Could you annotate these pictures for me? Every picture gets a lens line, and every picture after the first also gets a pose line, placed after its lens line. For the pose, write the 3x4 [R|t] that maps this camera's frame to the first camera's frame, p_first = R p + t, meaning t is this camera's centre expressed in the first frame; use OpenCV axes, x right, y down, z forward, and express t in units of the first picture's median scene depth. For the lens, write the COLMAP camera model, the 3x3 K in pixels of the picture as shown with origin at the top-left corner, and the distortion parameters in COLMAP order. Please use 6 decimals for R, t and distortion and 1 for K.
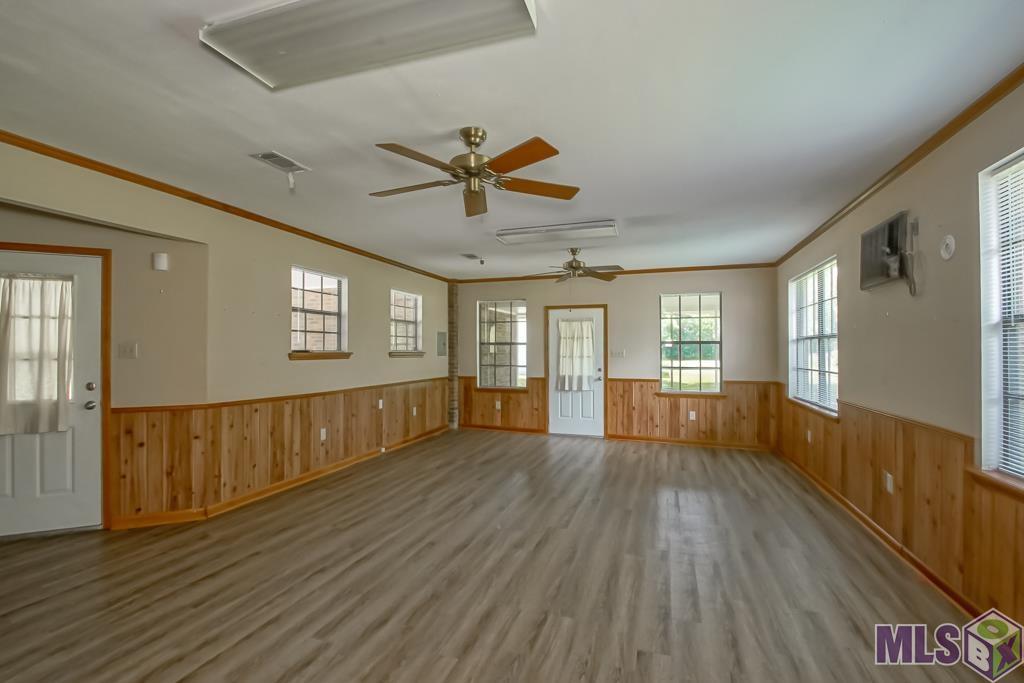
lens RADIAL K [[475.6, 0, 510.0], [0, 475.6, 335.3], [0, 0, 1]] dist [0.019094, -0.023334]
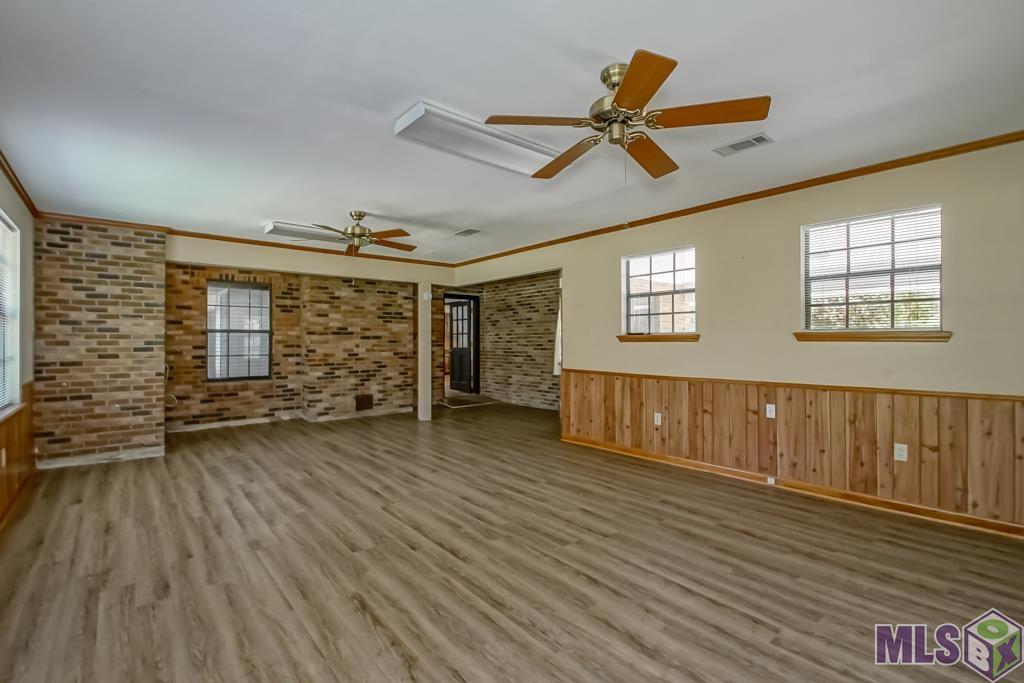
lens RADIAL K [[475.6, 0, 510.0], [0, 475.6, 335.3], [0, 0, 1]] dist [0.019094, -0.023334]
pose [[-0.541308, -0.007711, -0.840789, 0.650819], [0.031208, 0.999085, -0.029255, 0.063039], [0.840245, -0.042075, -0.540572, 1.422022]]
